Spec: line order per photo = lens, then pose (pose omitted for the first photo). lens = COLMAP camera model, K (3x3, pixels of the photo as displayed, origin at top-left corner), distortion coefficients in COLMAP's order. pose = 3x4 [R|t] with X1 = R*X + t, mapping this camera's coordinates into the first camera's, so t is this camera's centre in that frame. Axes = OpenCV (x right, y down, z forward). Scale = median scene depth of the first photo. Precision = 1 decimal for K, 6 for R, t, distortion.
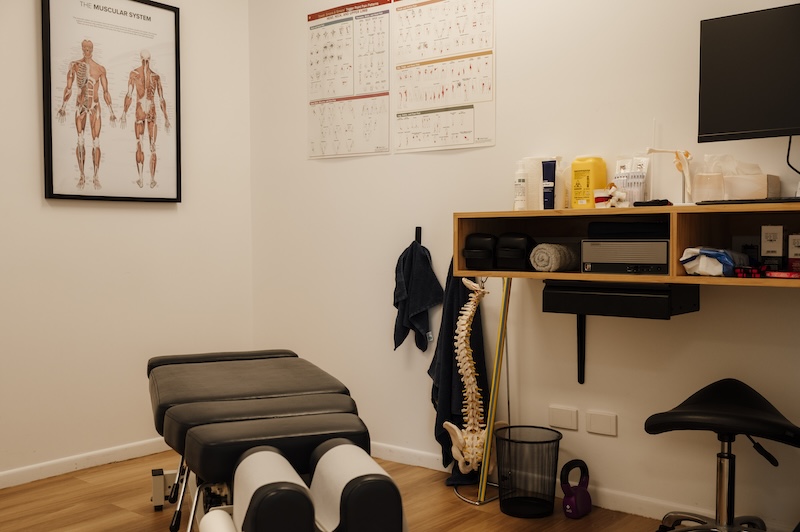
lens RADIAL K [[834.5, 0, 400.2], [0, 834.5, 266.8], [0, 0, 1]] dist [-0.045677, 0.000000]
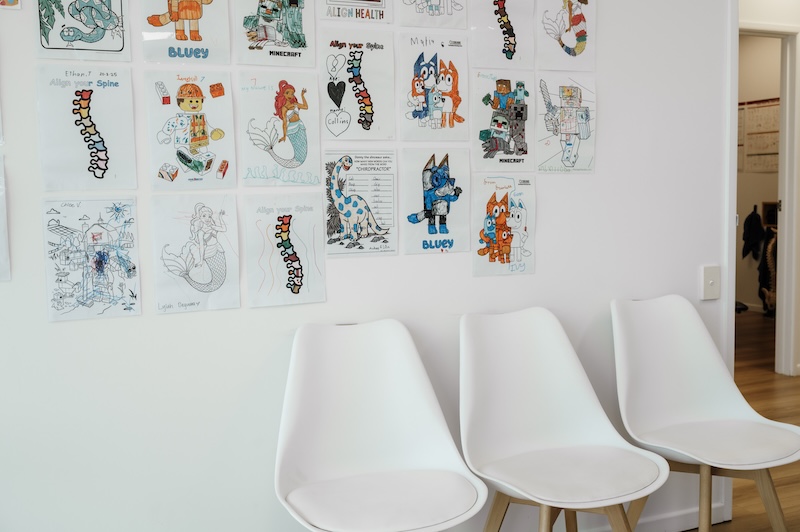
lens RADIAL K [[834.5, 0, 400.6], [0, 834.5, 266.8], [0, 0, 1]] dist [-0.045677, 0.000000]
pose [[0.892977, 0.030885, -0.449041, 0.177578], [-0.008830, 0.998653, 0.051128, 0.013180], [0.450015, -0.041691, 0.892047, -1.462256]]
